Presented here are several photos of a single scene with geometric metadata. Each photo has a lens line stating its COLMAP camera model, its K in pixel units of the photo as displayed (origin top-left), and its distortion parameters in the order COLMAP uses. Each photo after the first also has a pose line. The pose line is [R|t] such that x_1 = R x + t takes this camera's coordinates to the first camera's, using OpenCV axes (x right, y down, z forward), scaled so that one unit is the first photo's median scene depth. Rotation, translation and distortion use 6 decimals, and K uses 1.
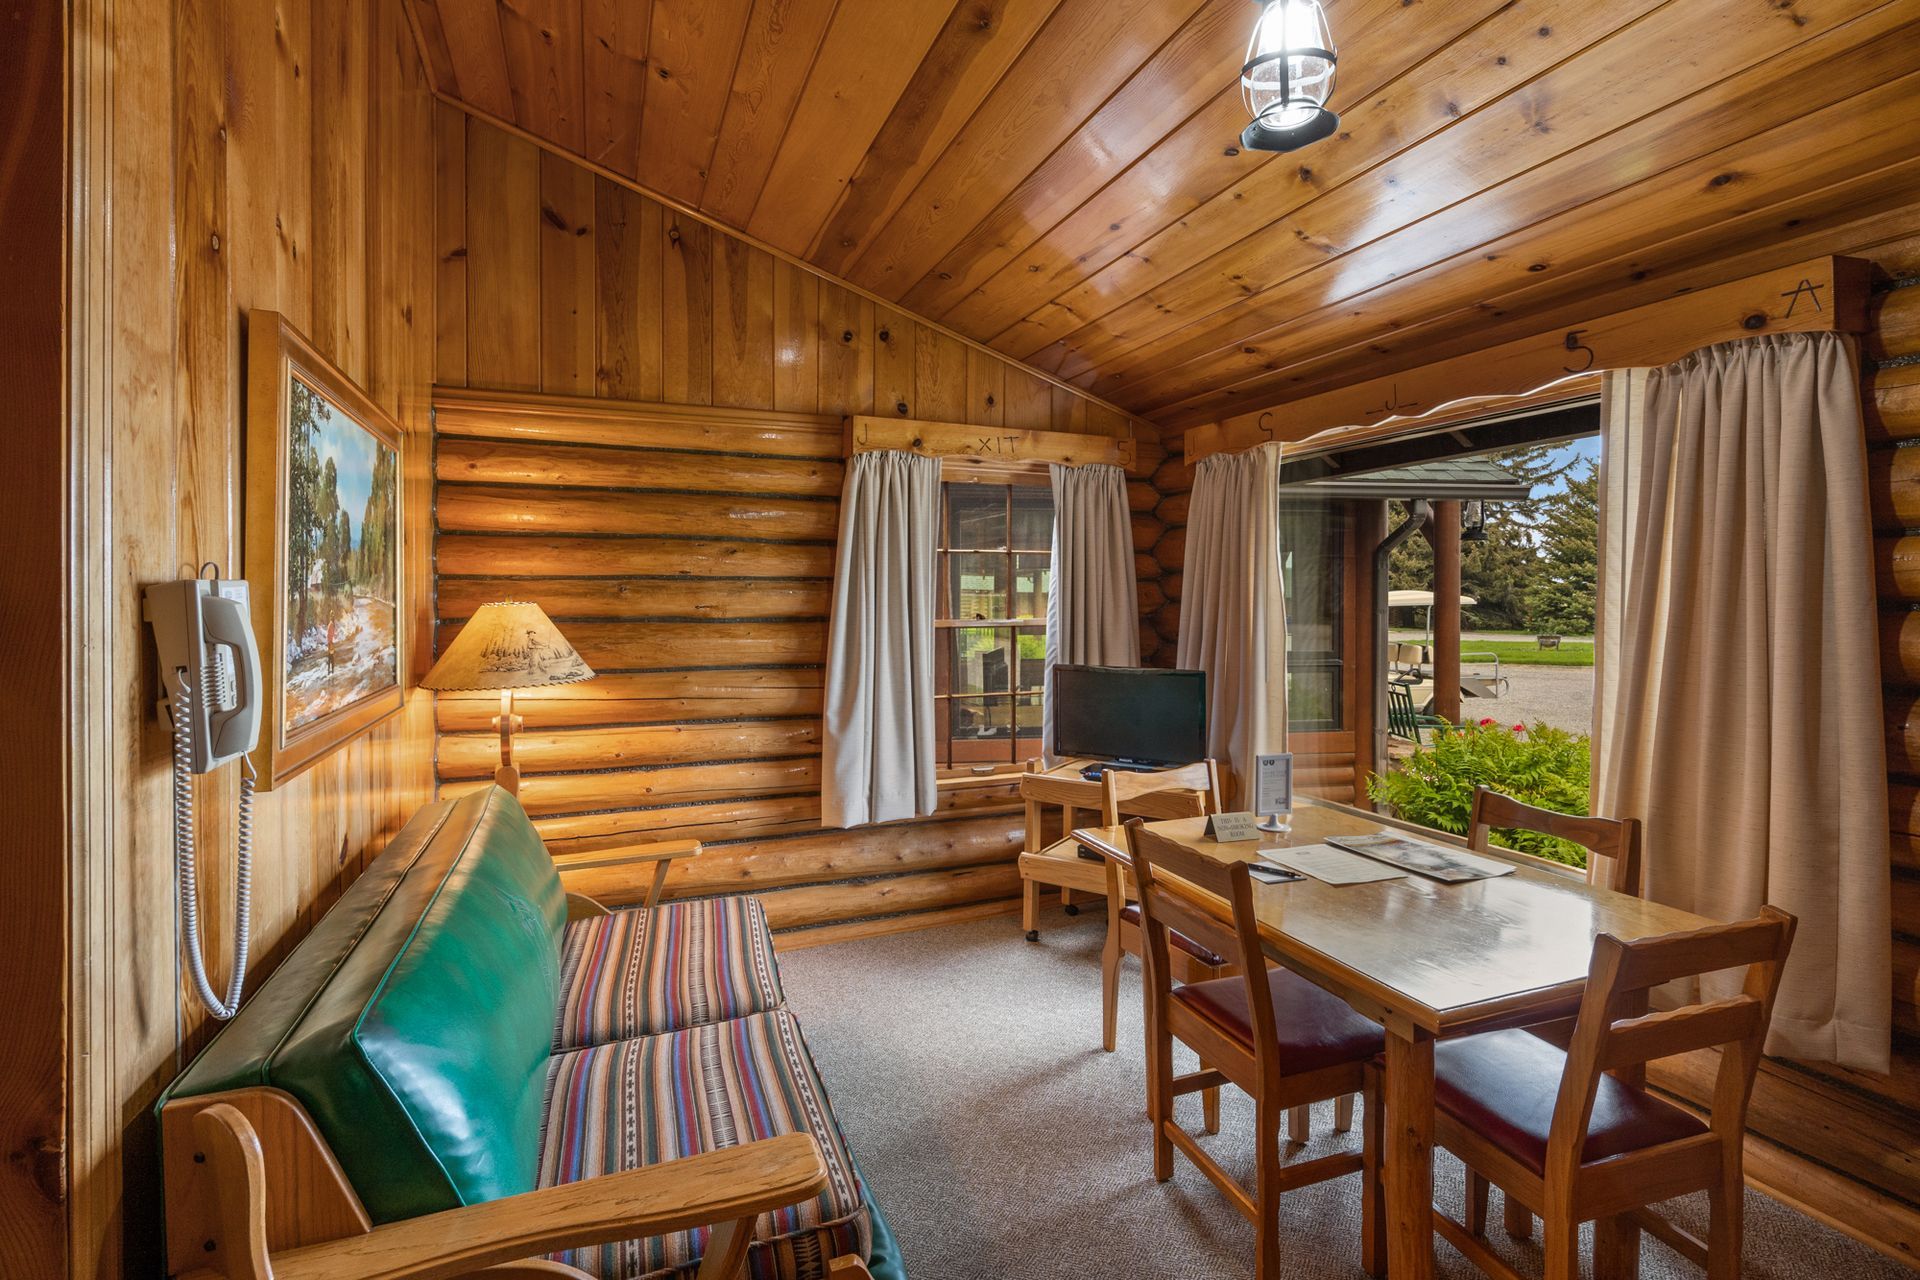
lens RADIAL K [[893.5, 0, 990.8], [0, 893.5, 602.0], [0, 0, 1]] dist [0.003238, 0.001870]
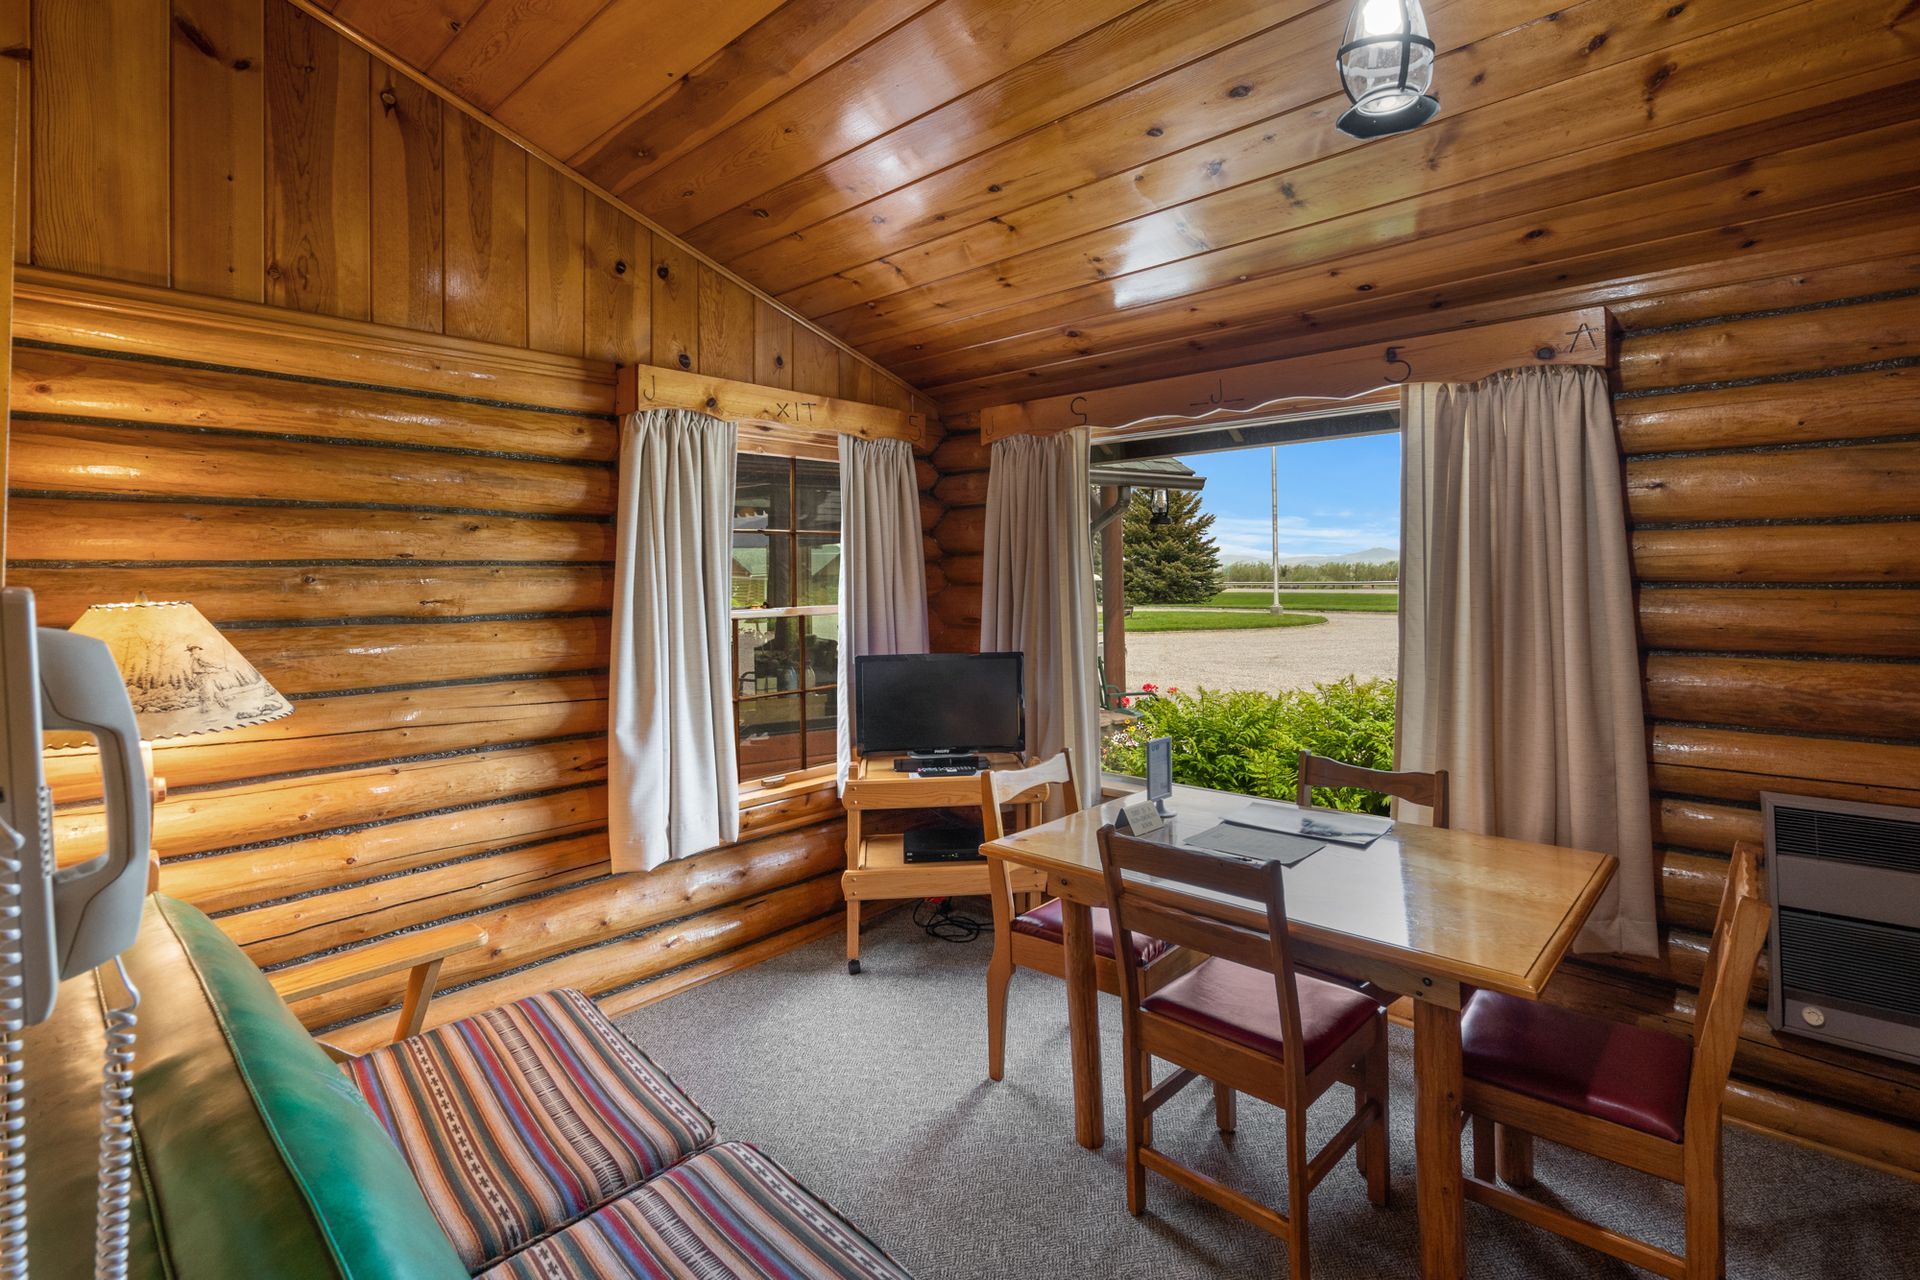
lens RADIAL K [[893.5, 0, 967.2], [0, 893.5, 556.7], [0, 0, 1]] dist [0.003238, 0.001870]
pose [[0.908996, -0.001195, 0.416804, -0.232163], [0.011781, 0.999670, -0.022827, -0.009894], [-0.416639, 0.025660, 0.908710, 0.139748]]
